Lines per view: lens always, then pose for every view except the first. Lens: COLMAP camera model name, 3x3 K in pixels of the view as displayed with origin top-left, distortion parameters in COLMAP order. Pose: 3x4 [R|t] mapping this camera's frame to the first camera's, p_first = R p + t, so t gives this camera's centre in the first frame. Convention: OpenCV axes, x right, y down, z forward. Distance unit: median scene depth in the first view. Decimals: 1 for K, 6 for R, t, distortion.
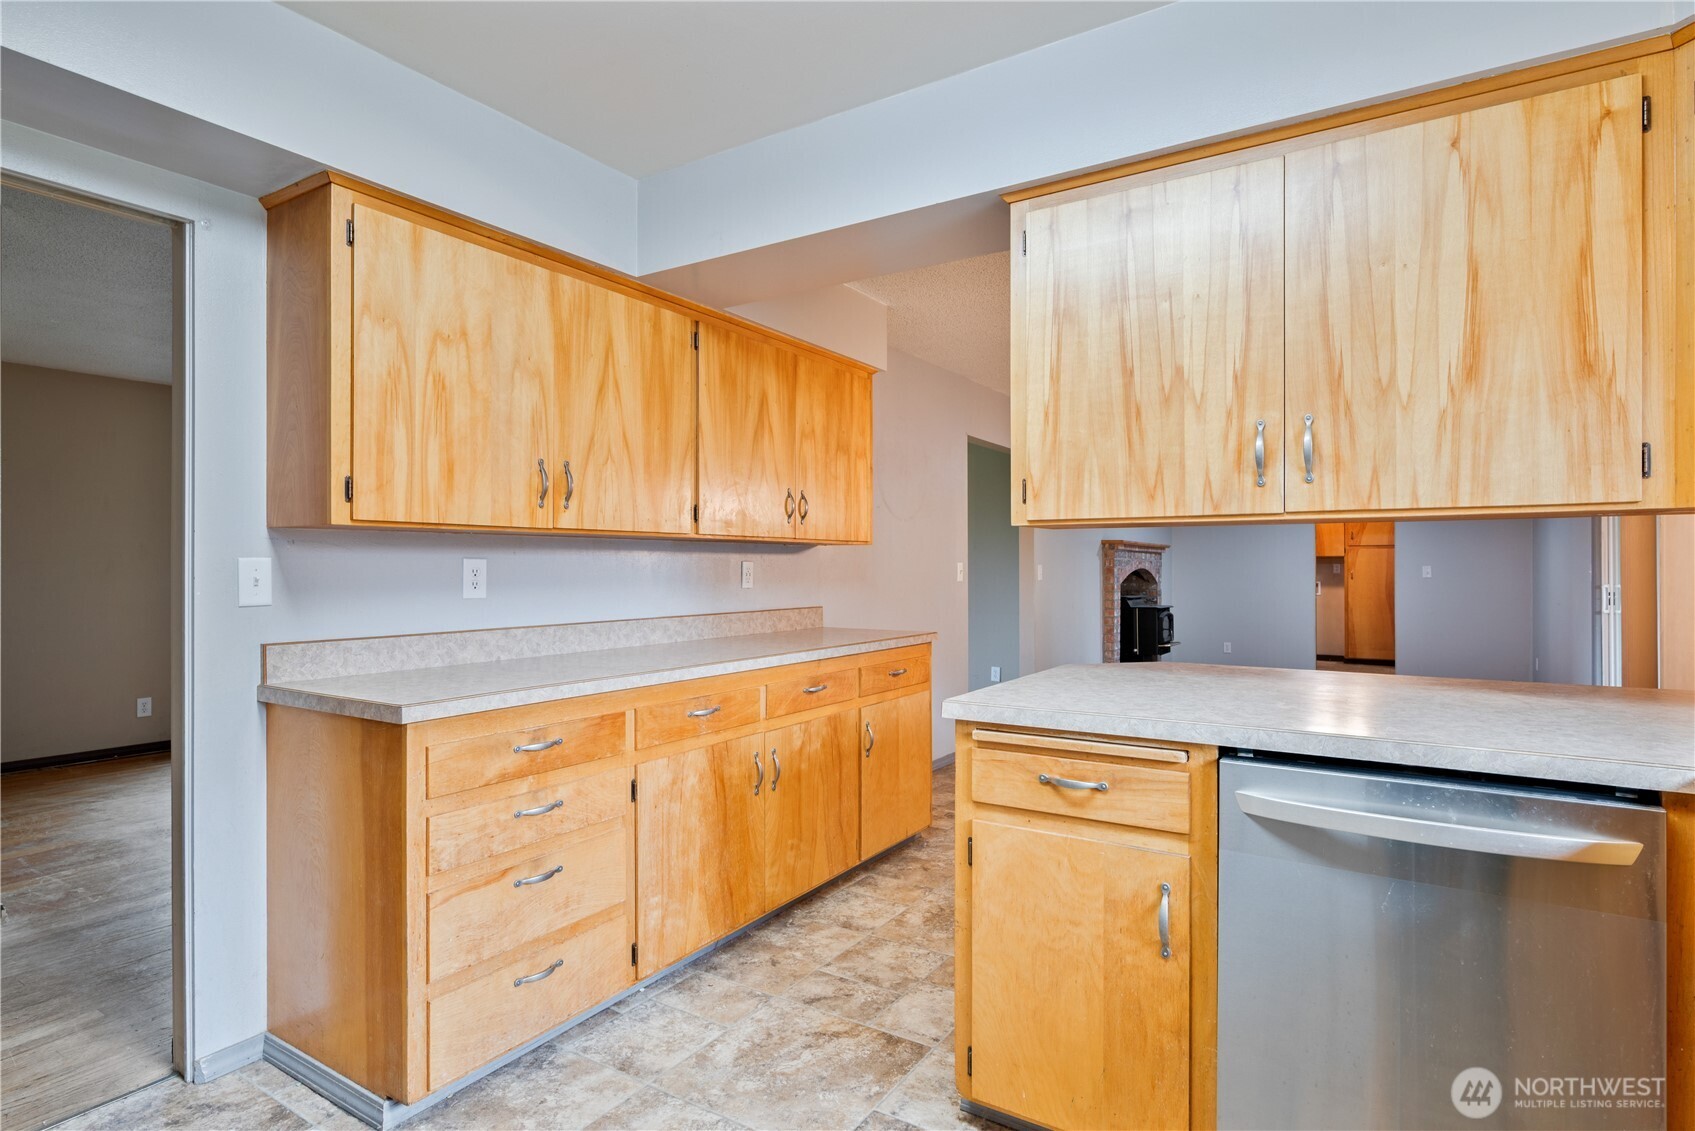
lens RADIAL K [[894.0, 0, 848.3], [0, 894.0, 561.7], [0, 0, 1]] dist [-0.011956, 0.000318]
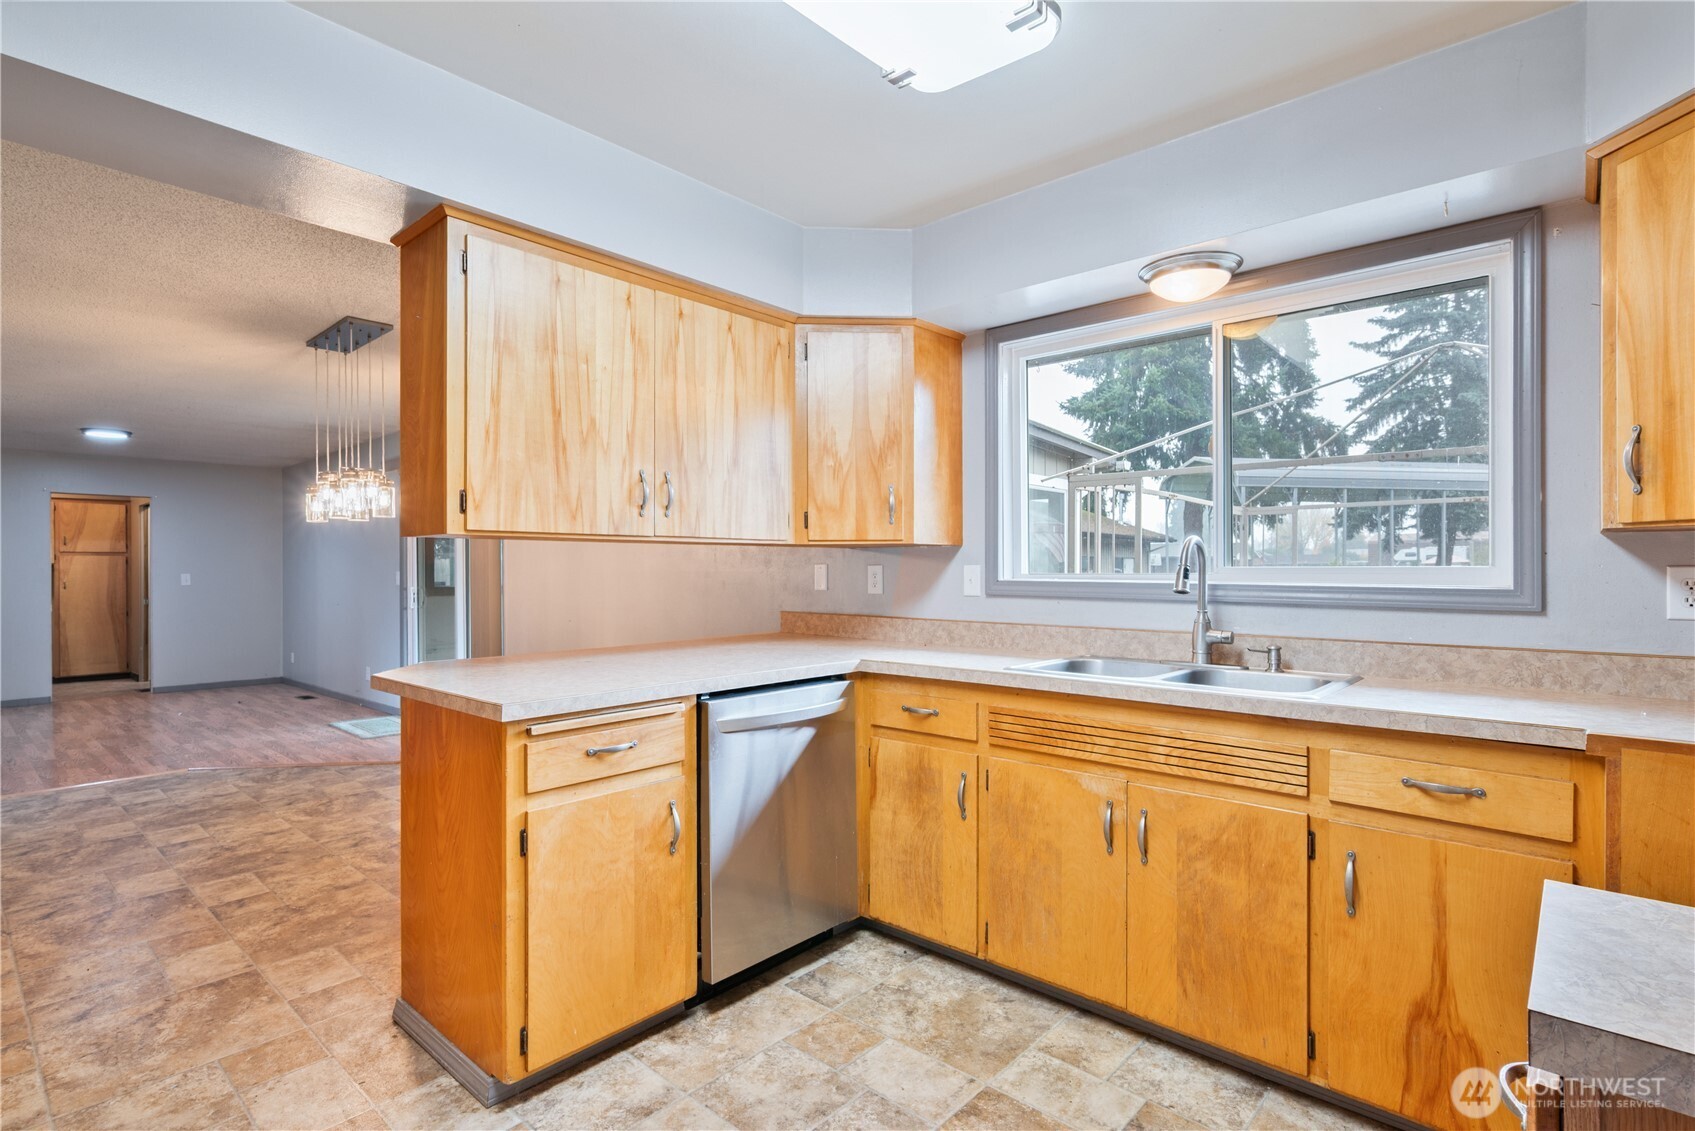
lens RADIAL K [[842.4, 0, 855.4], [0, 842.4, 568.9], [0, 0, 1]] dist [-0.006128, -0.000385]
pose [[0.133925, 0.002051, 0.990989, -0.777237], [-0.000684, 0.999998, -0.001977, 0.000982], [-0.990991, -0.000414, 0.133926, 0.459396]]
